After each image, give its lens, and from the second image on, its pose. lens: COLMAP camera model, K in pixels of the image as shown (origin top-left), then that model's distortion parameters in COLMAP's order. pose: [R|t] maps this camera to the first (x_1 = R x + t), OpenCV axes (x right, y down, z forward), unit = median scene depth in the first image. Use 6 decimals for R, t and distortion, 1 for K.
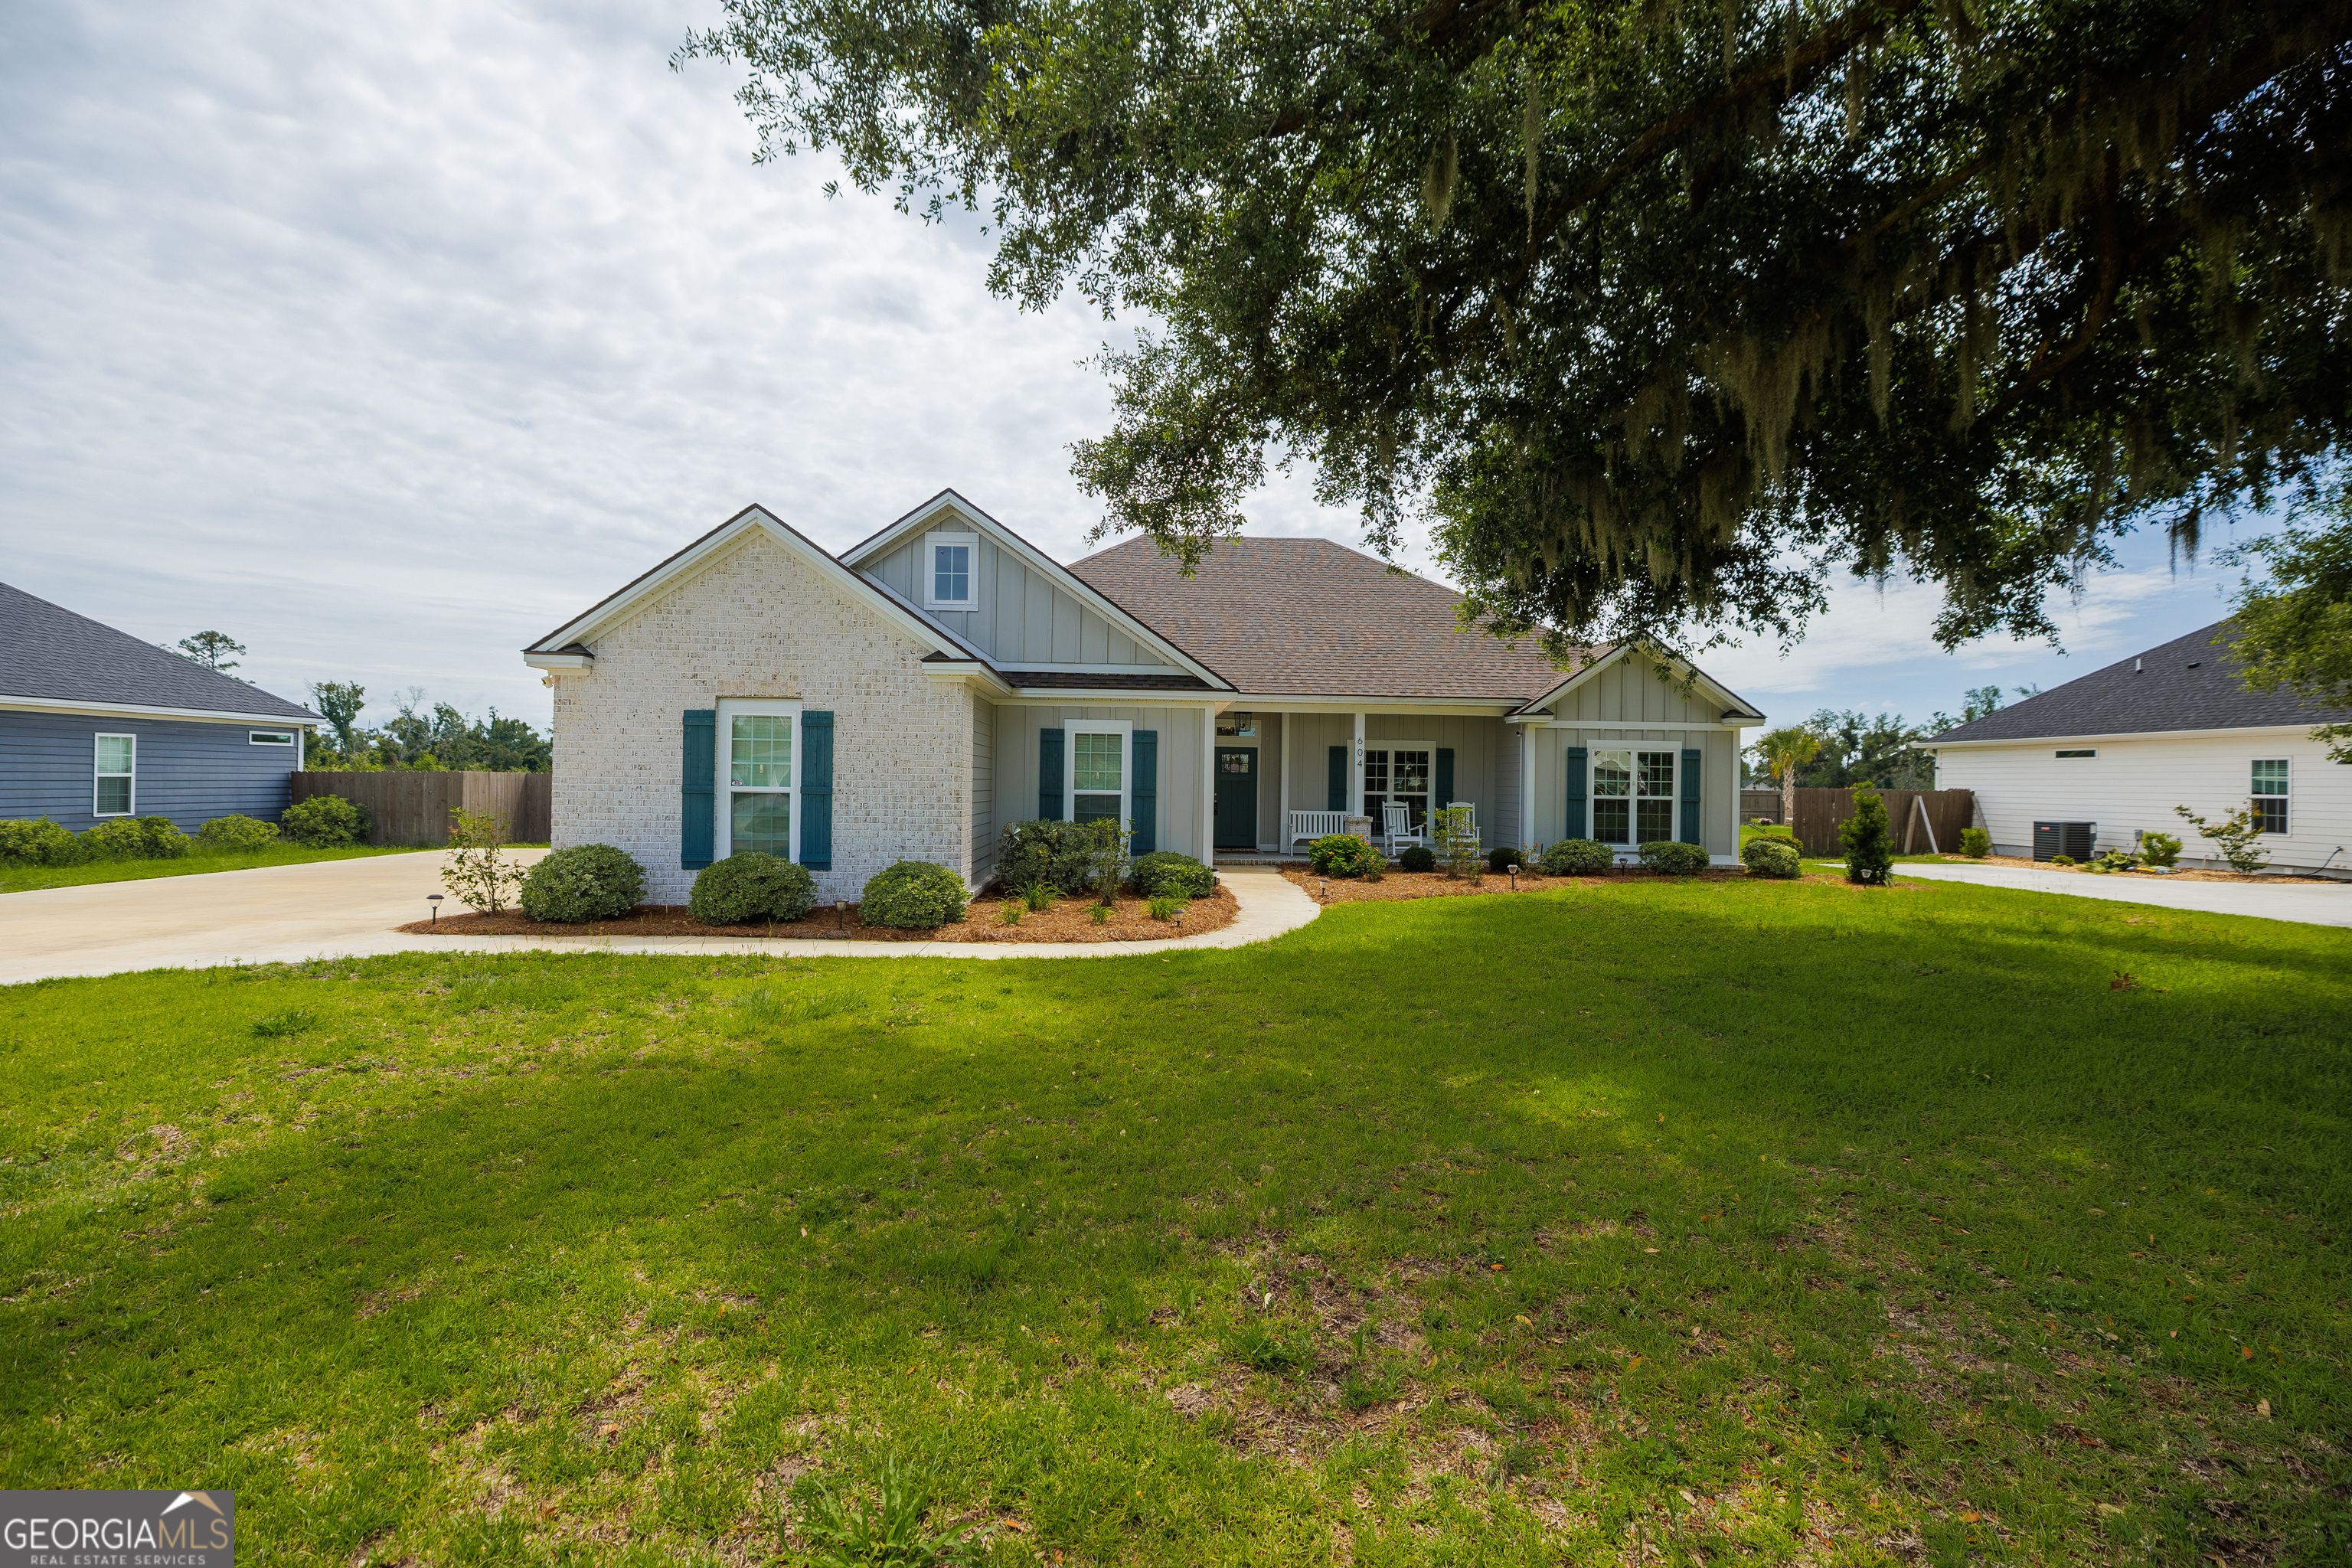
lens RADIAL K [[1059.3, 0, 1166.6], [0, 1059.3, 785.0], [0, 0, 1]] dist [-0.013442, 0.002173]
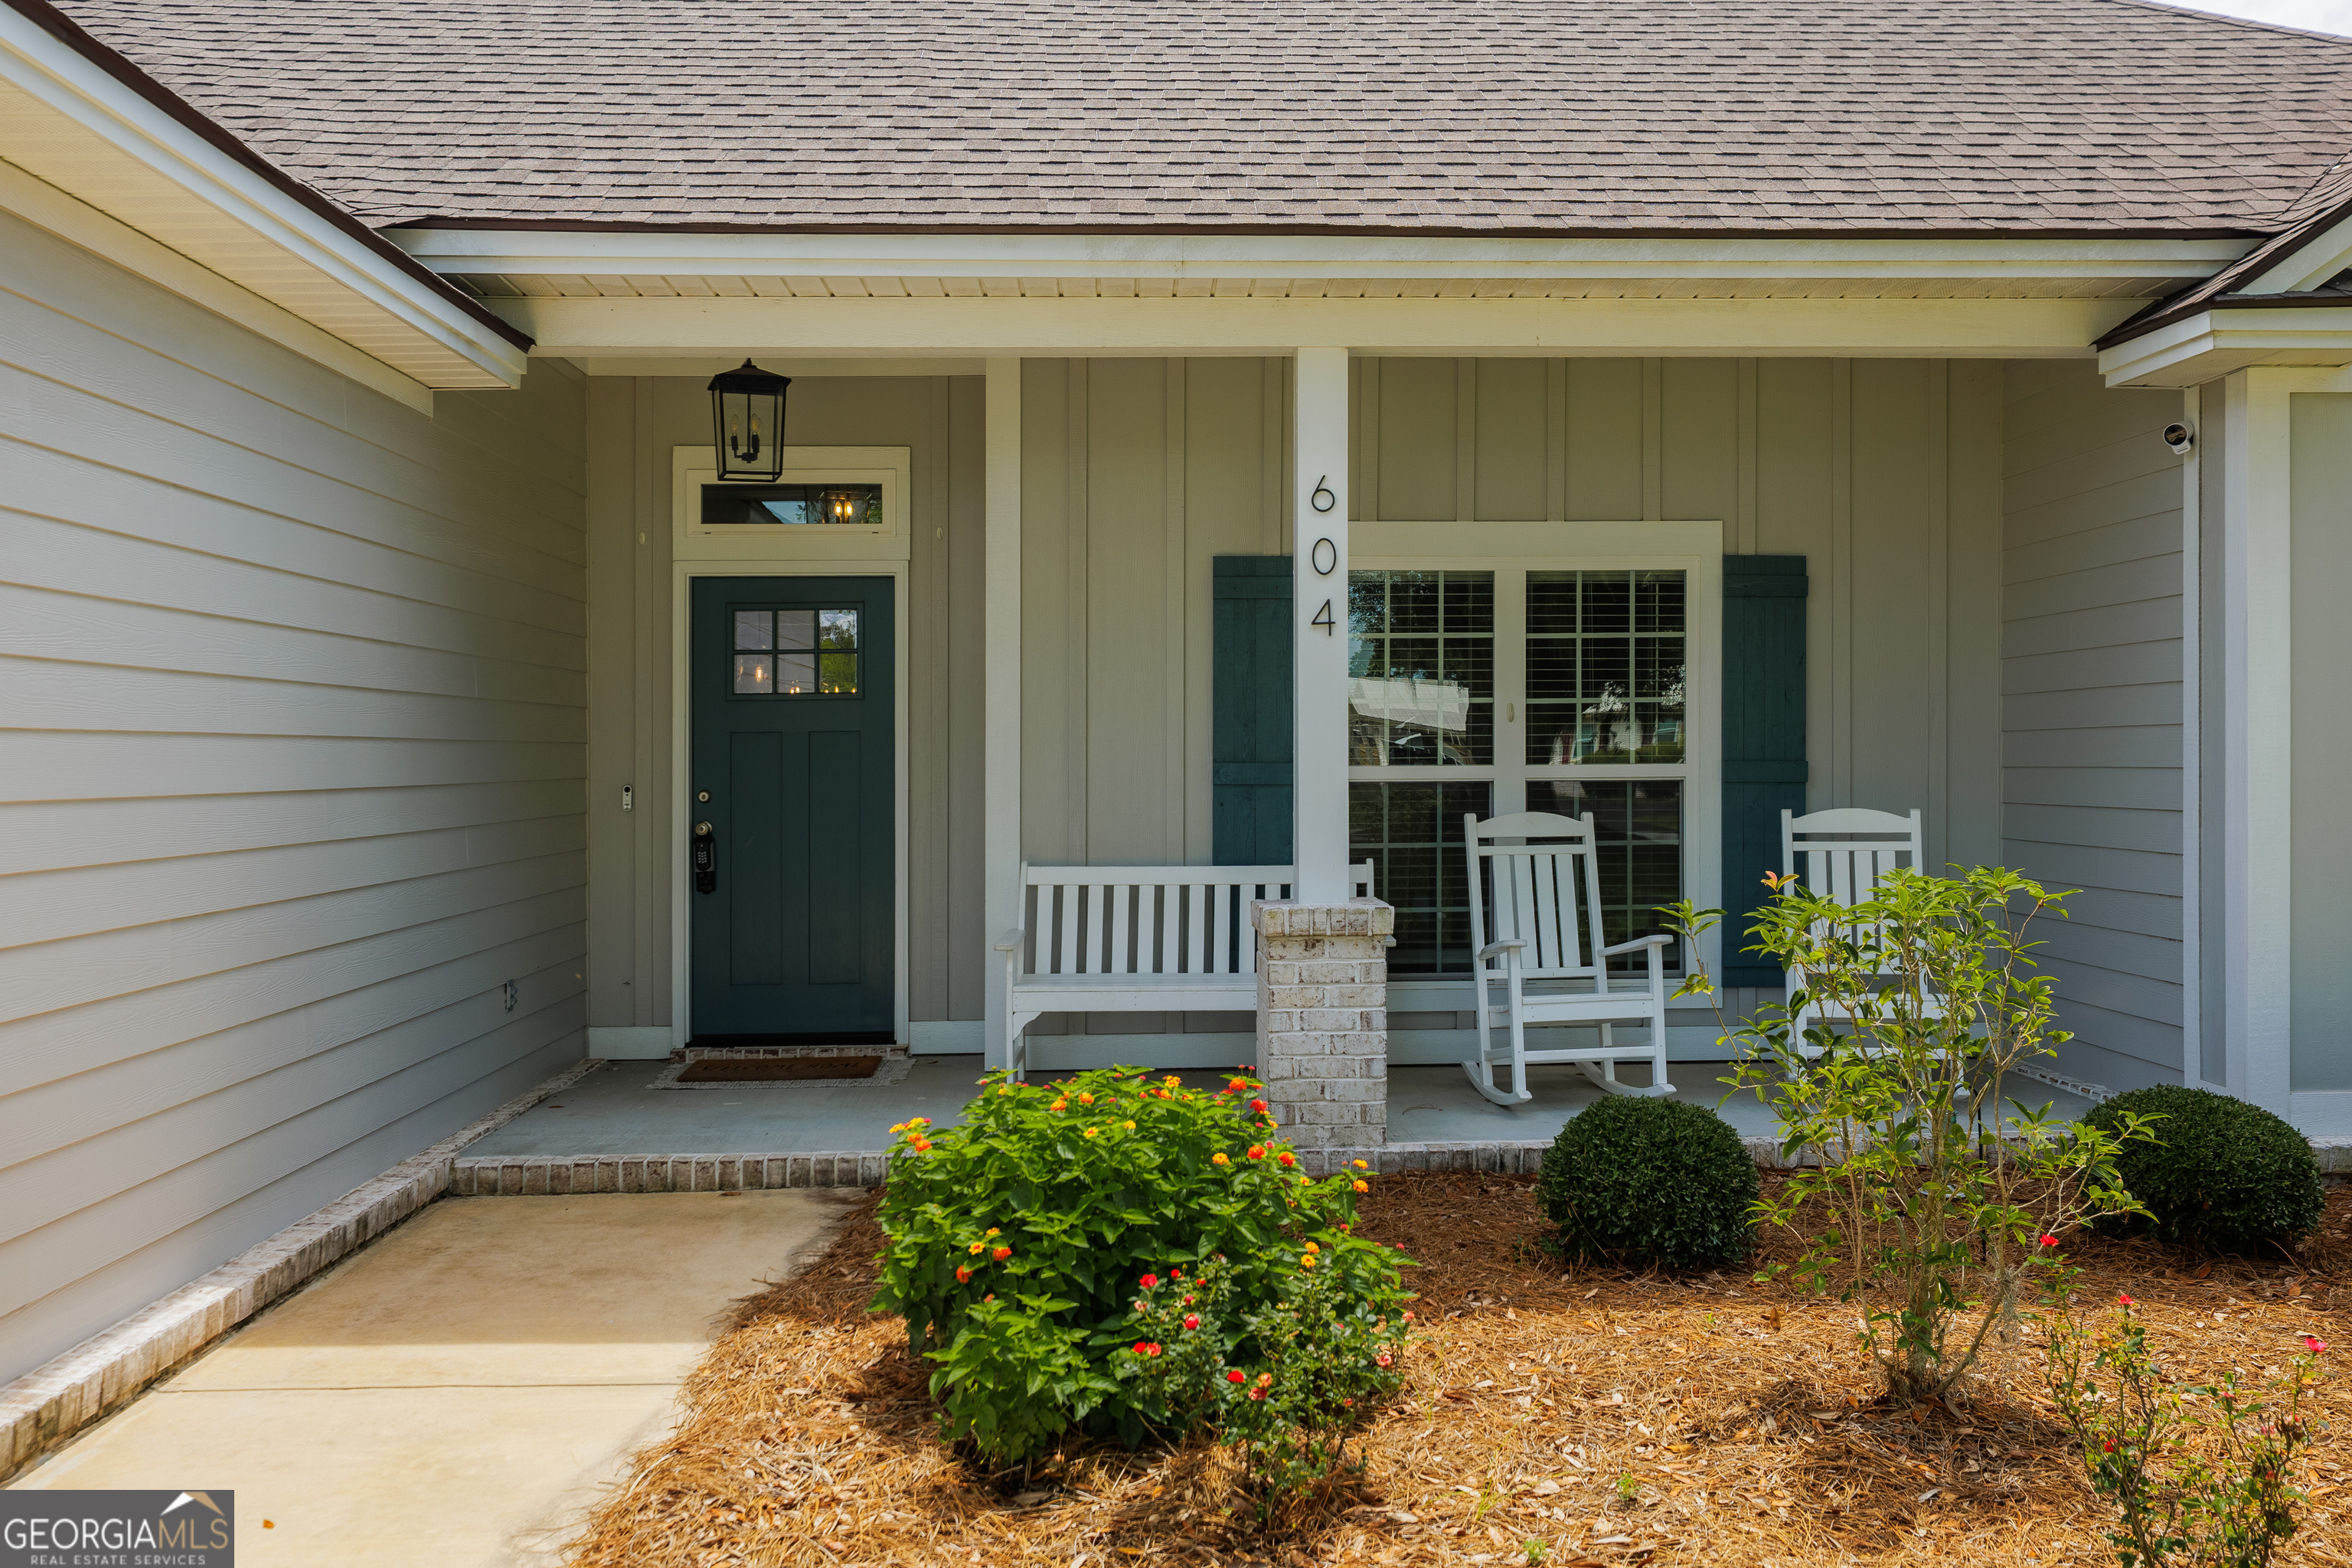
lens RADIAL K [[1900.5, 0, 1192.3], [0, 1900.5, 772.5], [0, 0, 1]] dist [0.036566, 0.003622]
pose [[0.999735, -0.022468, 0.004919, 0.163345], [0.022436, 0.999727, 0.006465, 0.003960], [-0.005063, -0.006353, 0.999967, 0.693143]]
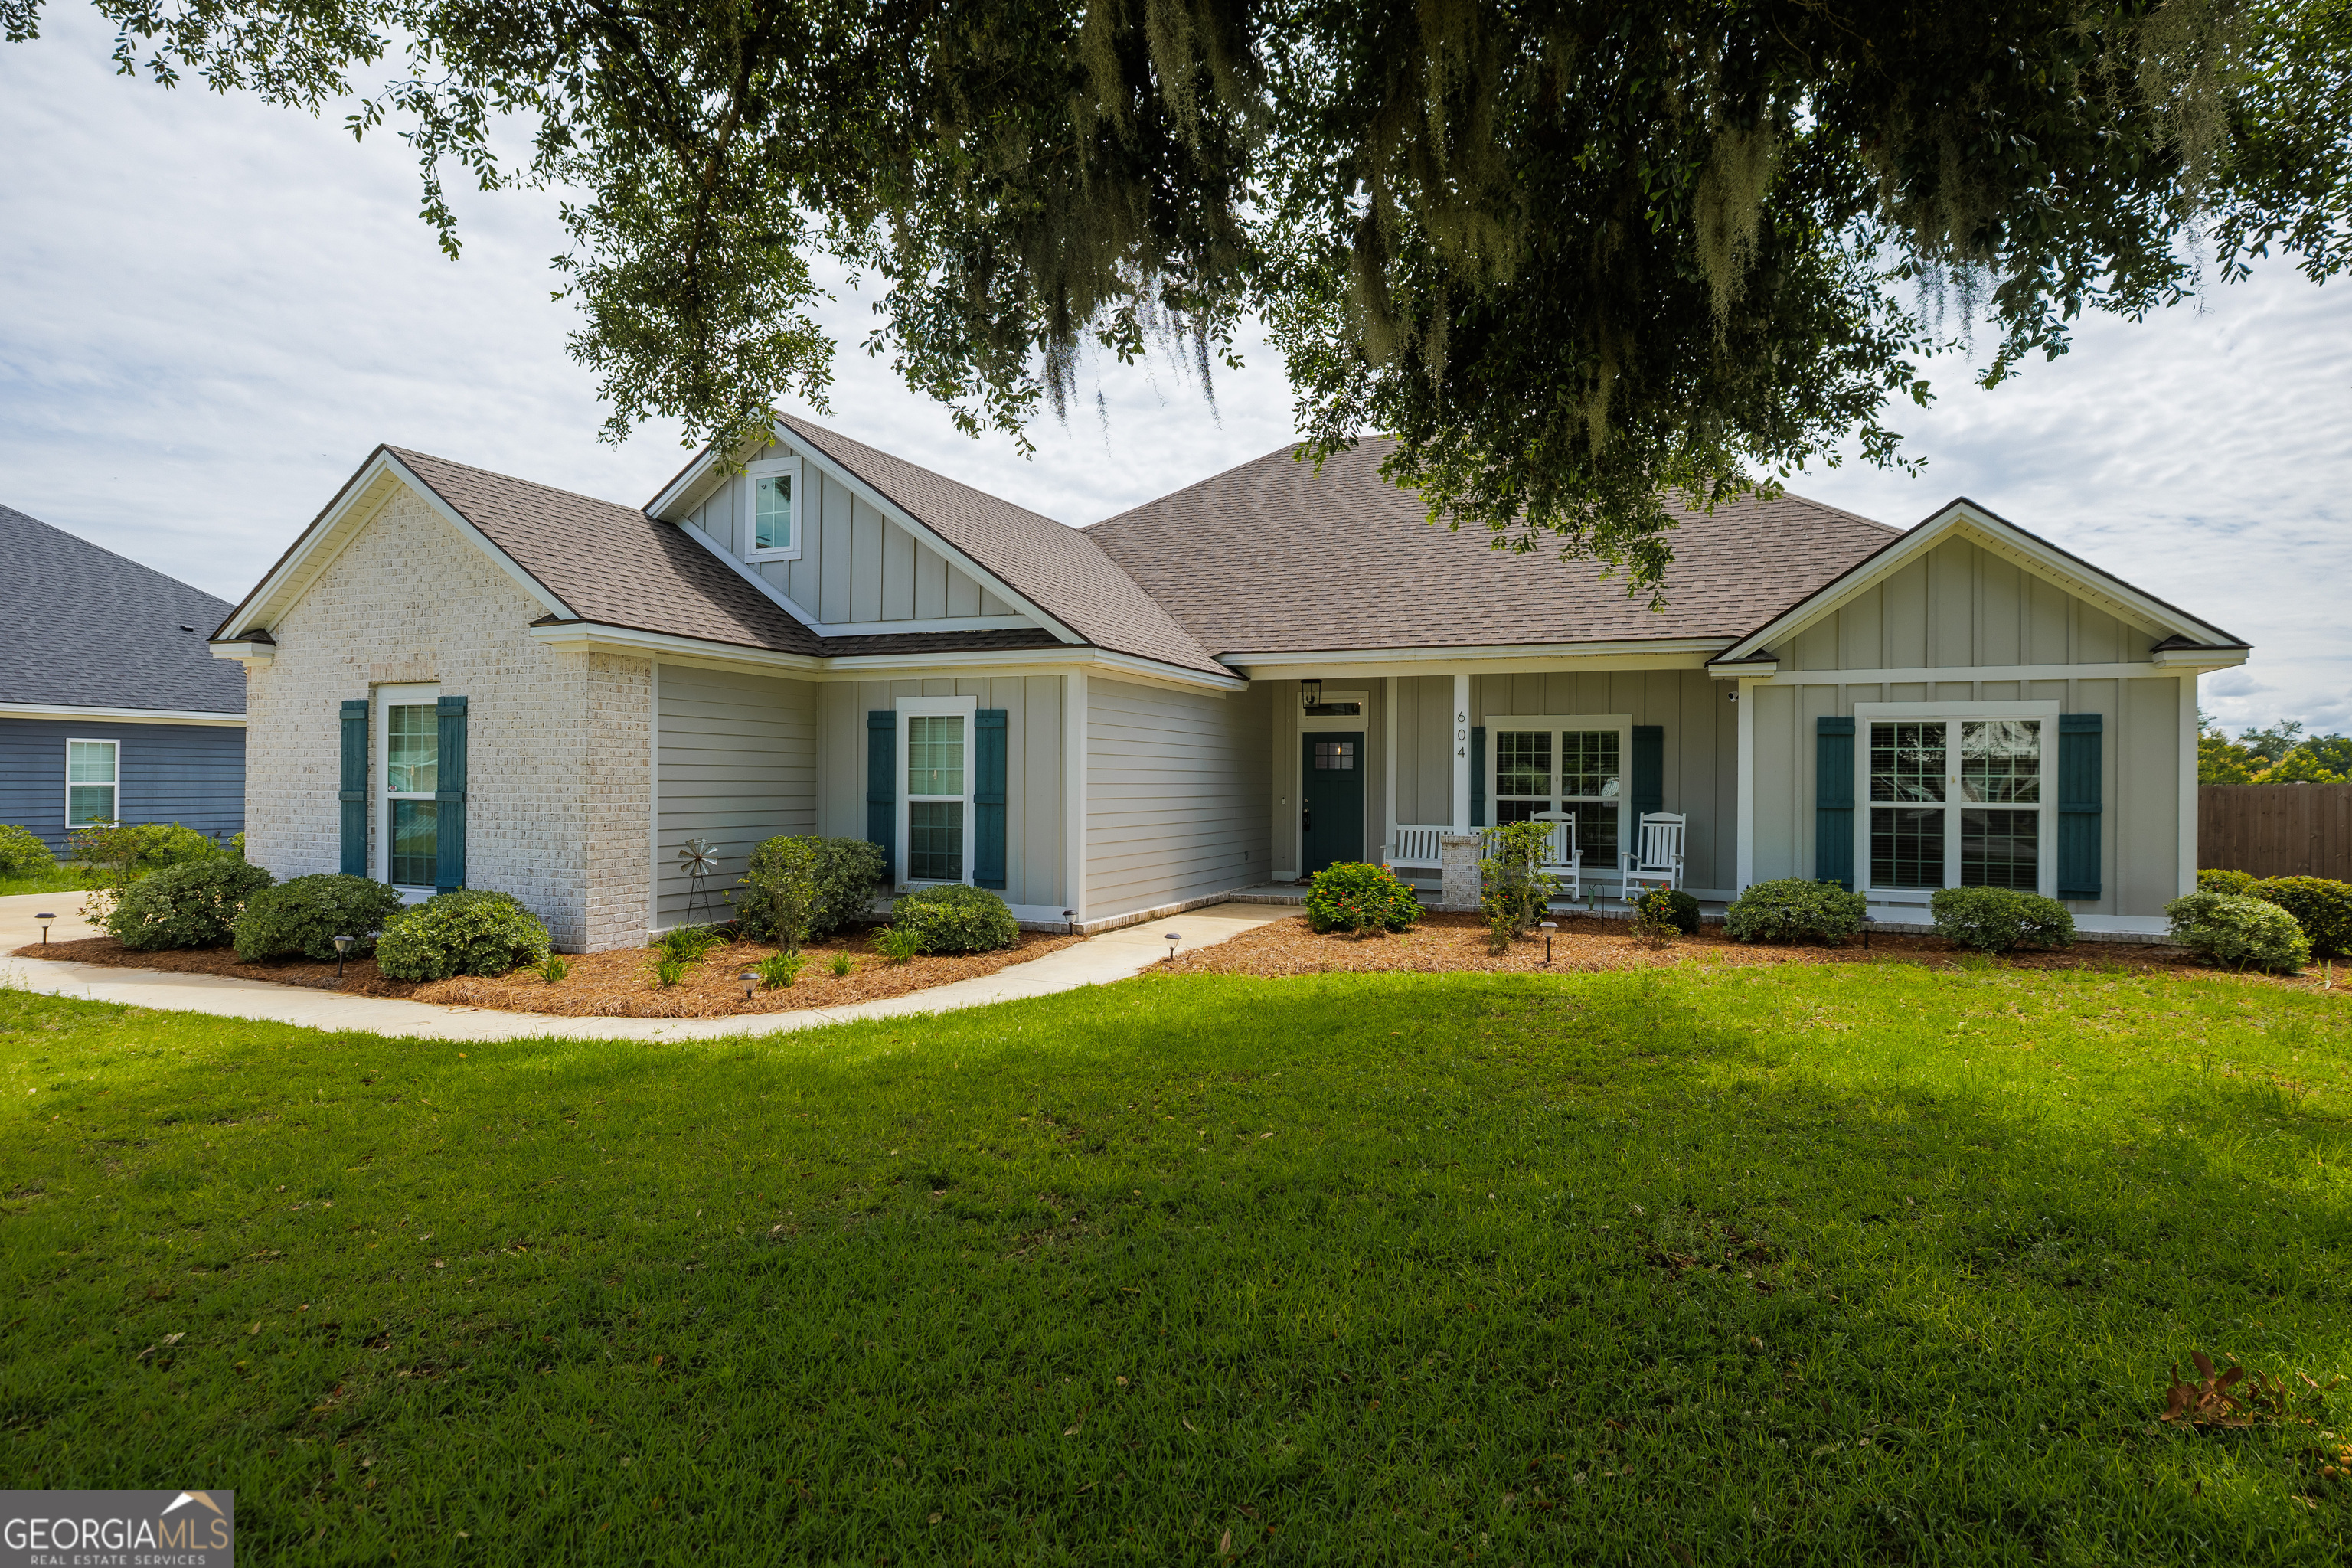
lens RADIAL K [[1312.1, 0, 1177.5], [0, 1312.1, 770.3], [0, 0, 1]] dist [-0.005380, -0.000440]
pose [[0.907021, -0.012105, -0.420912, 0.372815], [0.005566, 0.999844, -0.016759, 0.003014], [0.421049, 0.012858, 0.906947, 0.219625]]
